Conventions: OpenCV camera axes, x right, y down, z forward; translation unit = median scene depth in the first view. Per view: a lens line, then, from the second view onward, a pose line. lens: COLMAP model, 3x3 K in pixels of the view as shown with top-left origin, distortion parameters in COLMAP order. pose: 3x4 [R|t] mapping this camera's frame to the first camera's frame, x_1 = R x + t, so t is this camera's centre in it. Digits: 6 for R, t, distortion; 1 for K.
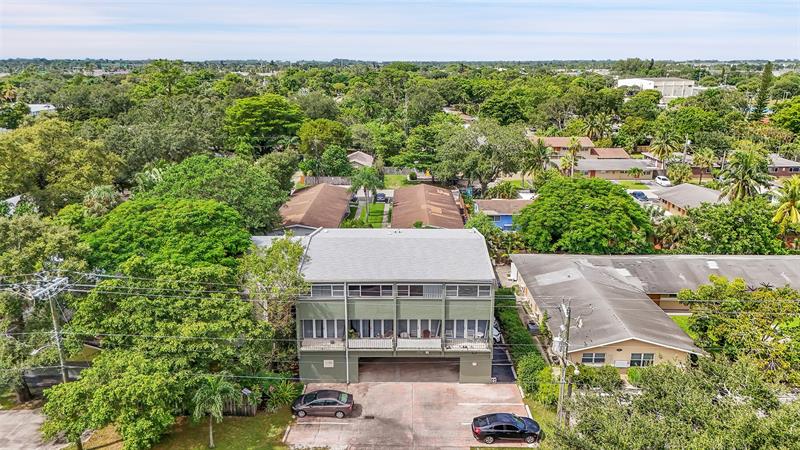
lens RADIAL K [[581.6, 0, 400.0], [0, 581.6, 225.0], [0, 0, 1]] dist [0.042020, -0.002863]
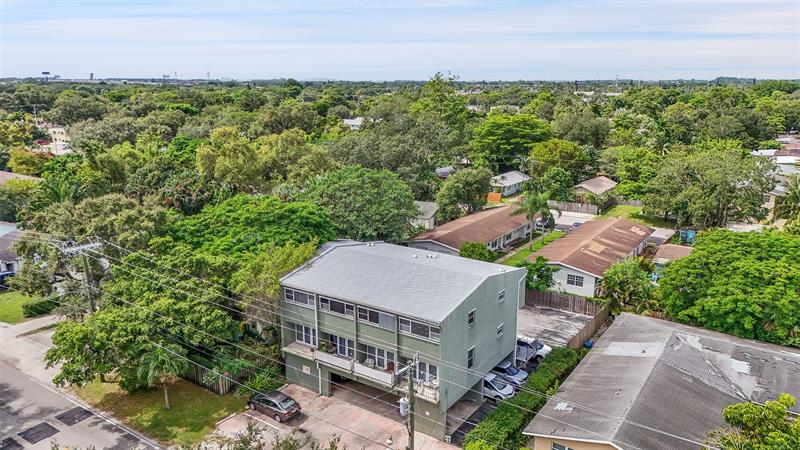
lens RADIAL K [[581.6, 0, 400.0], [0, 581.6, 225.0], [0, 0, 1]] dist [0.042020, -0.002863]
pose [[0.830347, 0.128687, -0.542184, 0.537674], [-0.145960, 0.989226, 0.011257, -0.050474], [0.537791, 0.069789, 0.840184, 0.205299]]
